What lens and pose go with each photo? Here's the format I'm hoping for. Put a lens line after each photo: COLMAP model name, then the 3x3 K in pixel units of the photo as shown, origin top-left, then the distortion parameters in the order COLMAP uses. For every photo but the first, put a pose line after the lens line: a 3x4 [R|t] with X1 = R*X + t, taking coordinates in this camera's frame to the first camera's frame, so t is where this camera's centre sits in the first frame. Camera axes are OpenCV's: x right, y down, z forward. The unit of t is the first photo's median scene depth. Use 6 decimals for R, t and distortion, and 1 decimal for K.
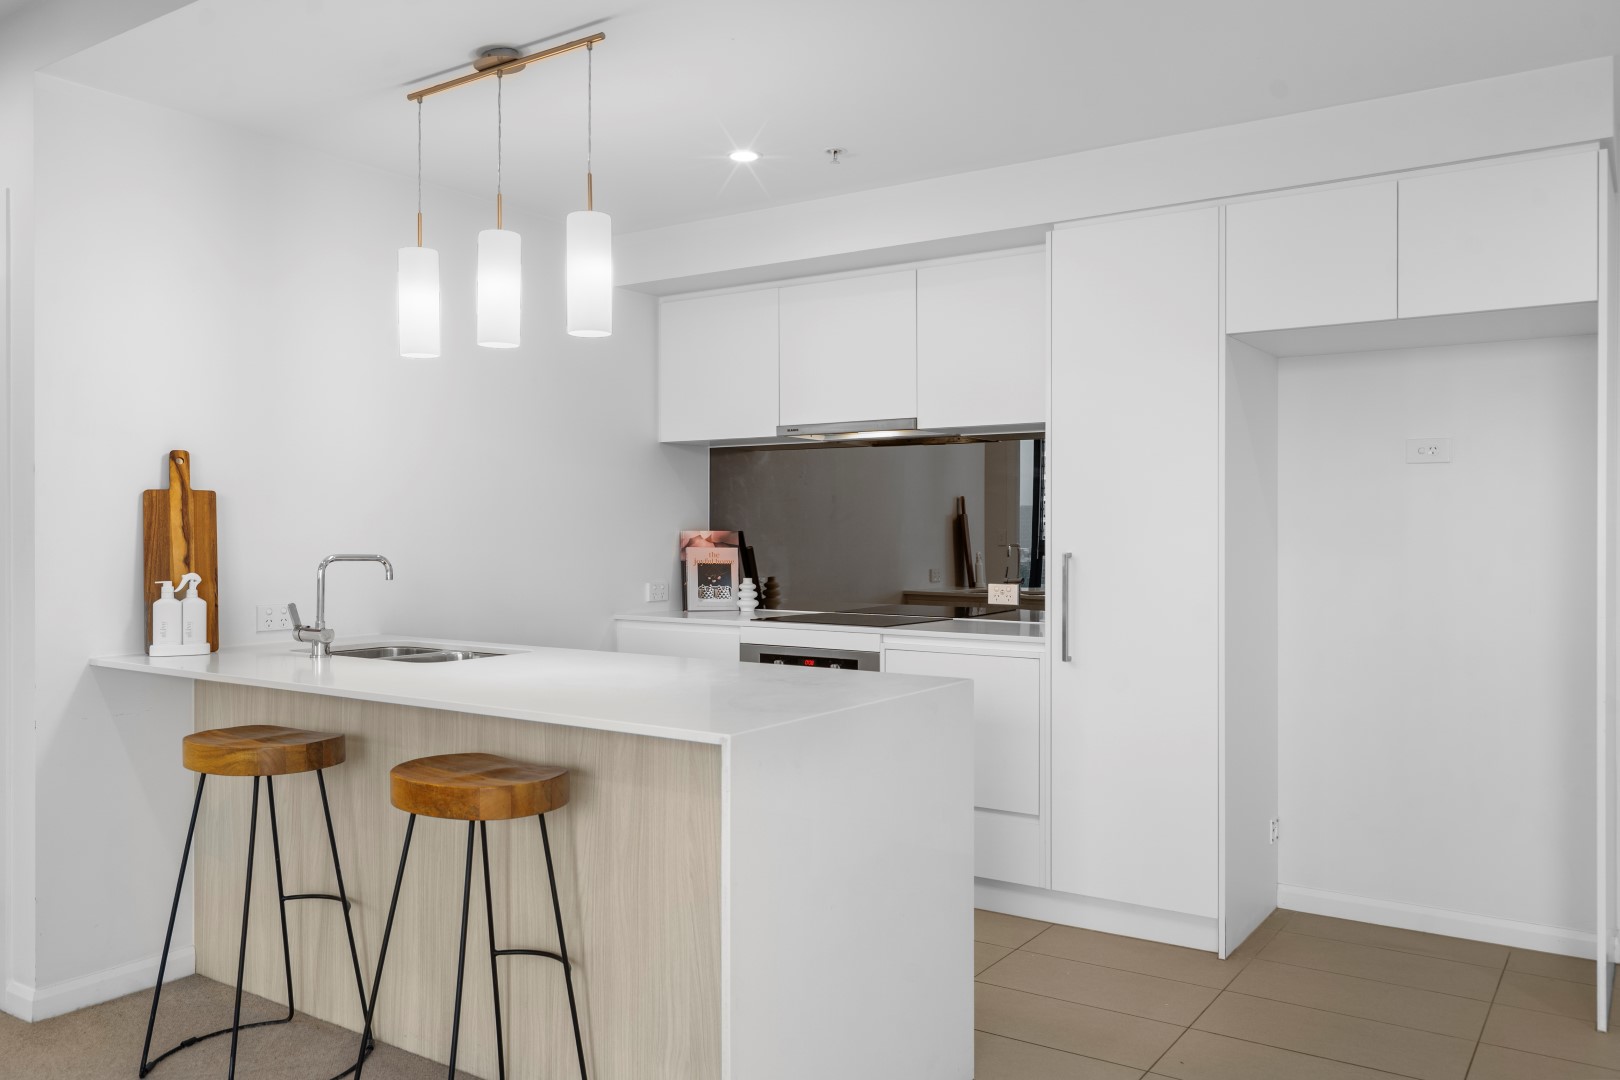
lens RADIAL K [[1252.0, 0, 810.0], [0, 1252.0, 540.0], [0, 0, 1]] dist [-0.002491, -0.004944]
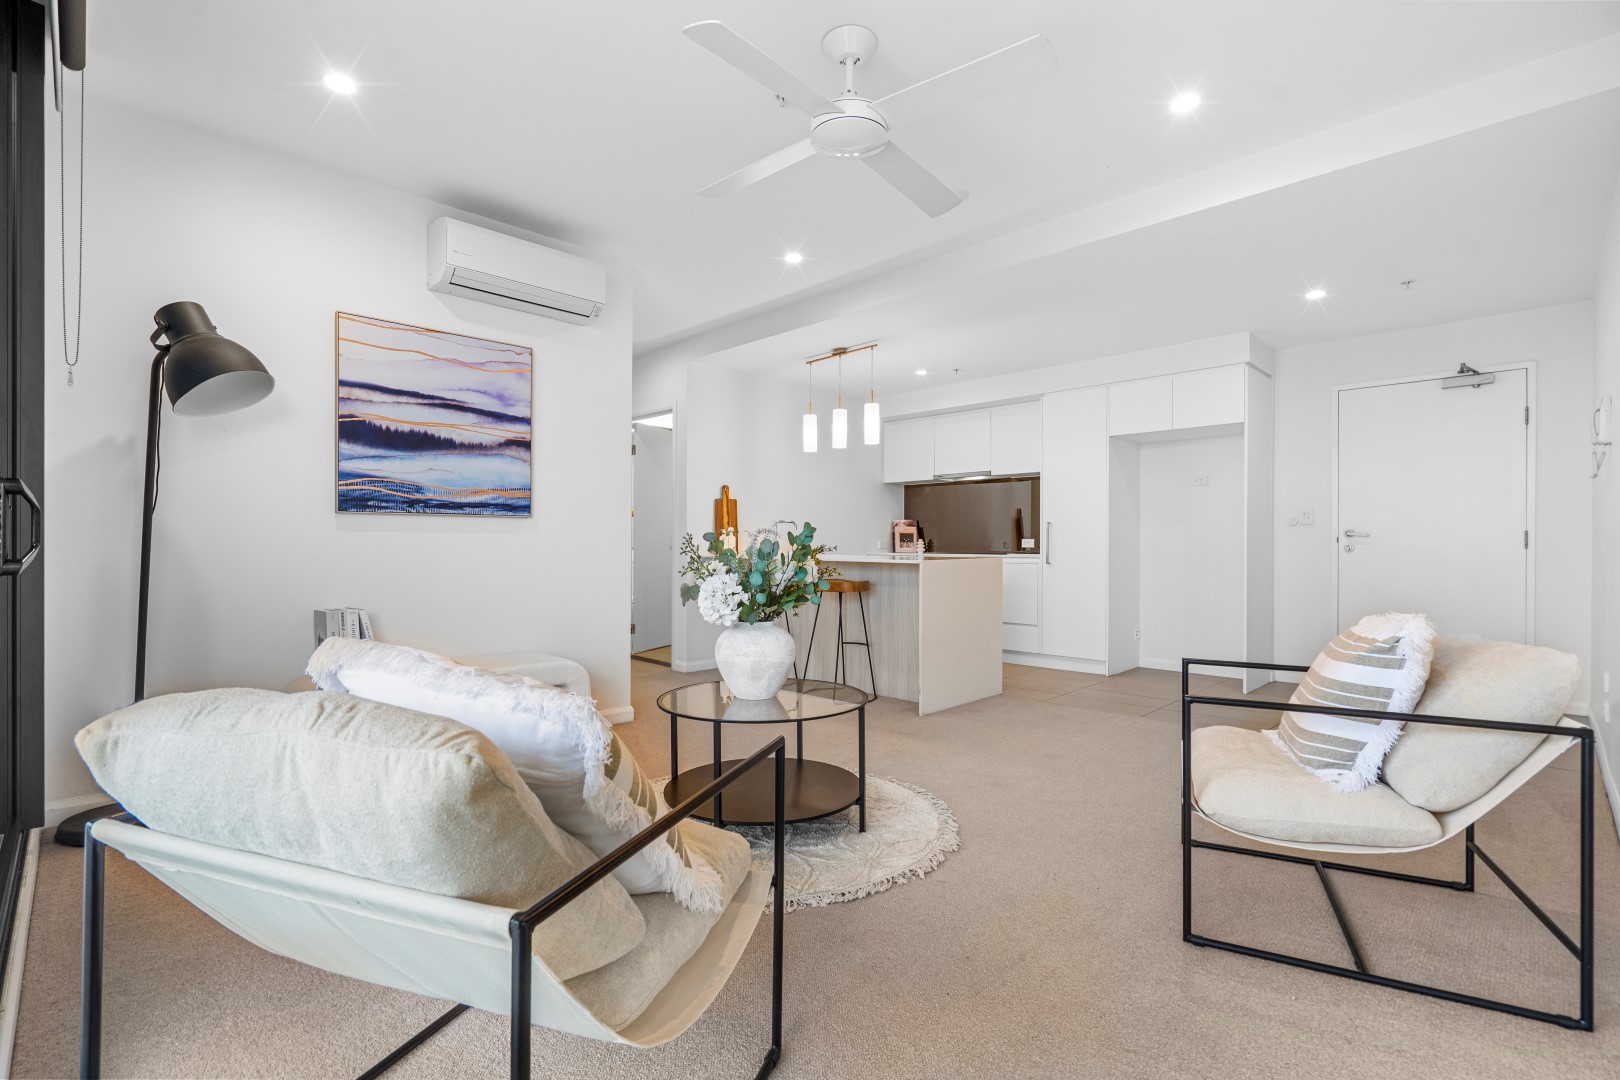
lens RADIAL K [[752.3, 0, 810.0], [0, 752.3, 540.0], [0, 0, 1]] dist [-0.000685, -0.000072]
pose [[0.983266, 0.001339, -0.182171, 0.004409], [-0.003708, 0.999913, -0.012667, 0.053694], [0.182138, 0.013130, 0.983185, -0.473847]]
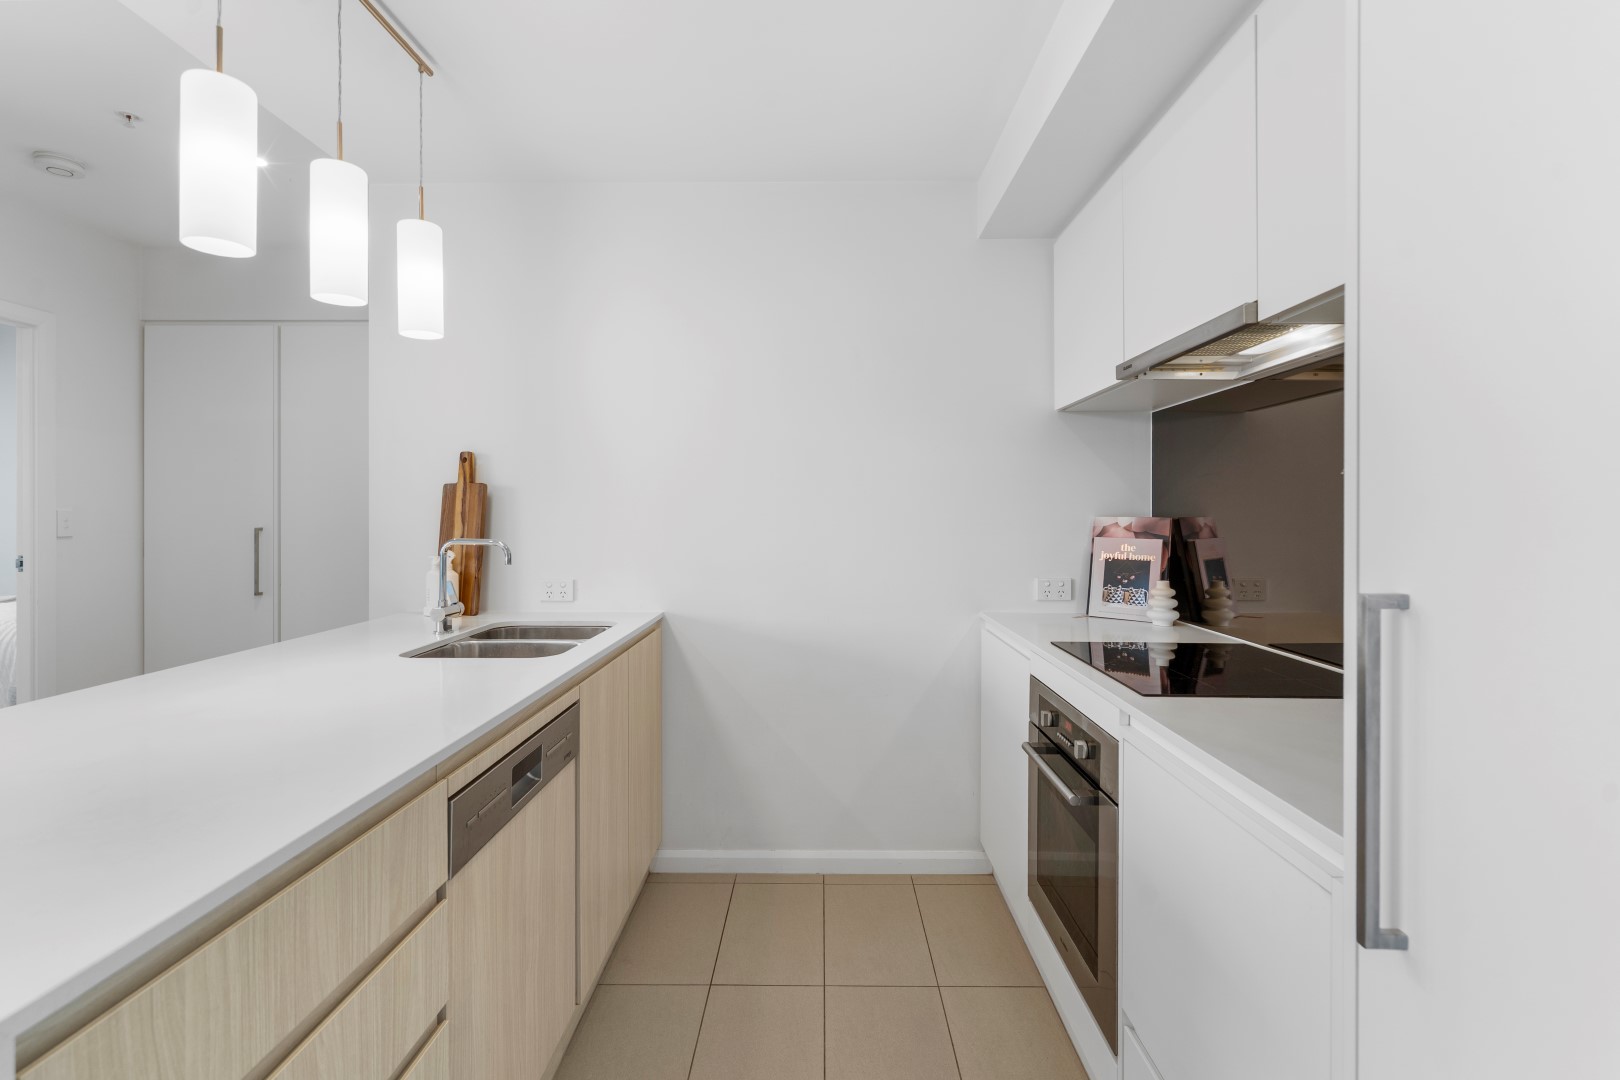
lens RADIAL K [[752.3, 0, 810.0], [0, 752.3, 540.0], [0, 0, 1]] dist [-0.000685, -0.000072]
pose [[0.553327, 0.027351, -0.832515, 0.216531], [-0.008319, 0.999592, 0.027311, -0.004443], [0.832922, -0.008186, 0.553329, 0.609275]]
